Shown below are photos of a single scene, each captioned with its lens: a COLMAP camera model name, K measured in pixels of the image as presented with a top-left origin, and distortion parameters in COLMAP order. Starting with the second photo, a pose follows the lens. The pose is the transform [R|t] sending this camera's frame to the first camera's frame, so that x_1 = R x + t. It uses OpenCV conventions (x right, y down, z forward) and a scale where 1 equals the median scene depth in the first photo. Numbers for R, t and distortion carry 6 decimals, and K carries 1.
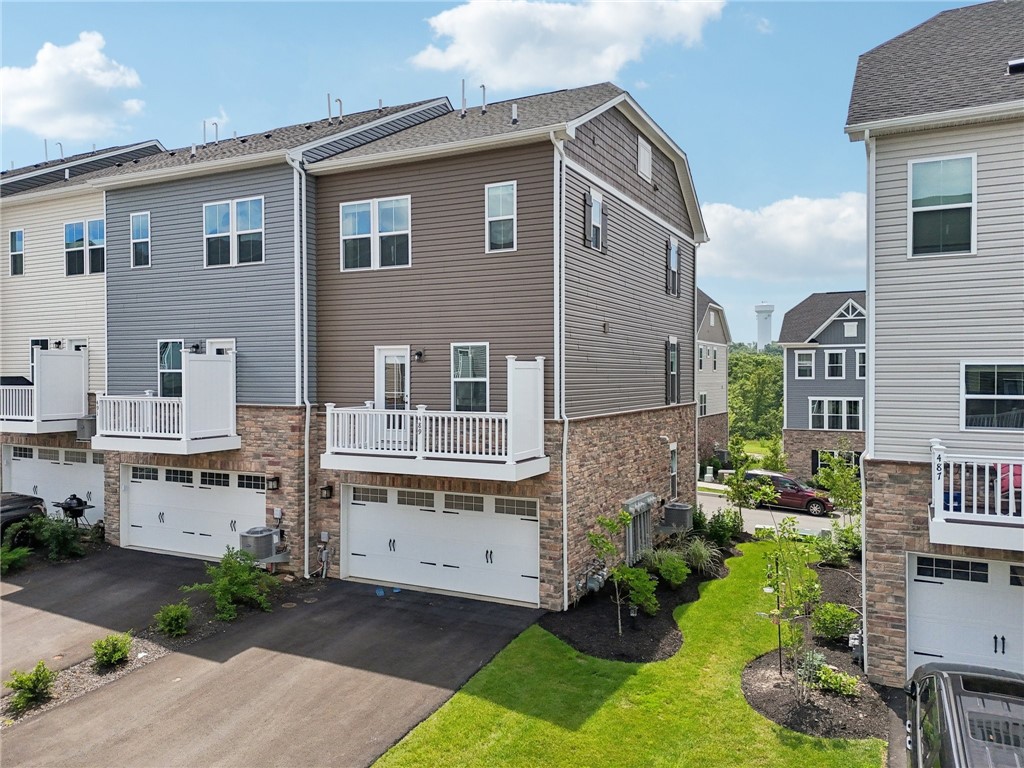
lens RADIAL K [[744.9, 0, 505.9], [0, 744.9, 381.5], [0, 0, 1]] dist [0.082454, -0.087415]
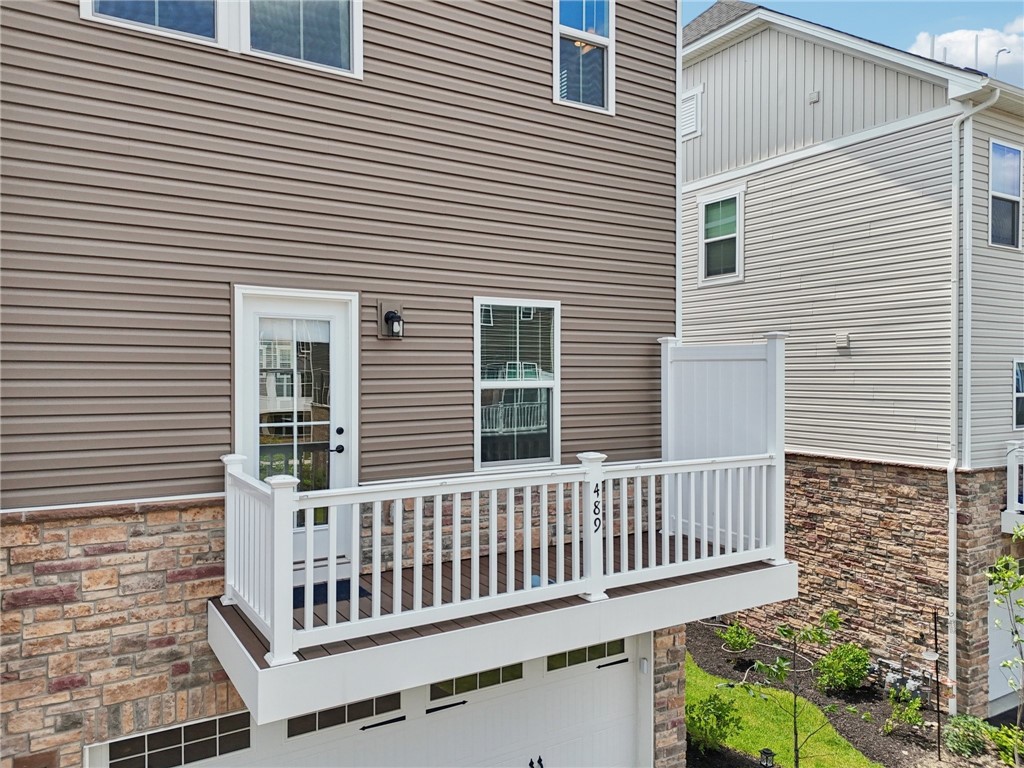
lens RADIAL K [[744.9, 0, 505.9], [0, 744.9, 381.5], [0, 0, 1]] dist [0.082454, -0.087415]
pose [[0.524380, -0.010056, 0.851425, -0.406097], [0.007602, 0.999946, 0.007128, -0.006889], [-0.851450, 0.002735, 0.524428, 0.745005]]
